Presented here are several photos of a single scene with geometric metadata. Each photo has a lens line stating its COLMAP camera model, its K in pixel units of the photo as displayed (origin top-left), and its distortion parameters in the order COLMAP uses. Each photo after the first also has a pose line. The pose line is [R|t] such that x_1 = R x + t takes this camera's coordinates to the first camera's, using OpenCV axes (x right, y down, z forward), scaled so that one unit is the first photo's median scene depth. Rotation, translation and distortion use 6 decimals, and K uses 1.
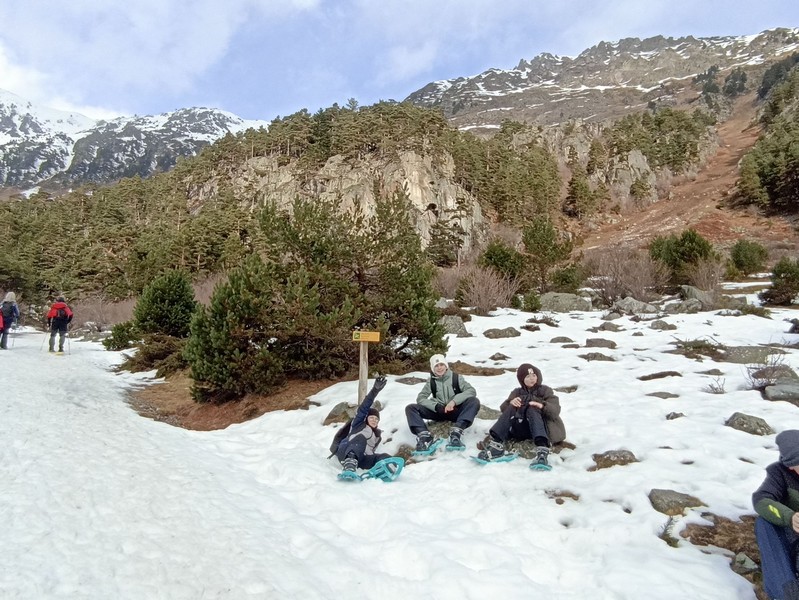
lens RADIAL K [[593.9, 0, 395.8], [0, 593.9, 284.8], [0, 0, 1]] dist [-0.056727, 0.044226]
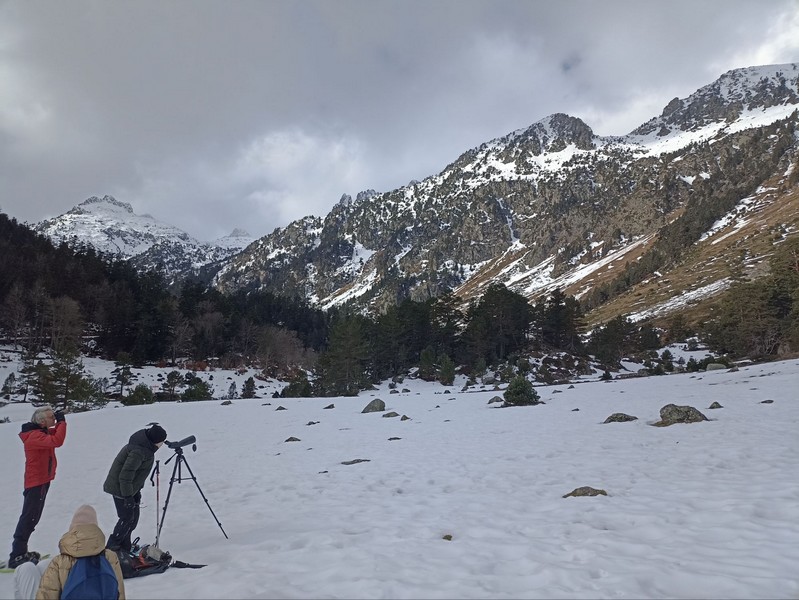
lens RADIAL K [[599.6, 0, 385.1], [0, 599.6, 298.3], [0, 0, 1]] dist [0.048286, -0.037850]
pose [[0.406809, -0.148839, -0.901306, -1.287986], [0.164173, 0.982485, -0.088144, -0.025532], [0.898640, -0.112112, 0.424119, 0.684747]]
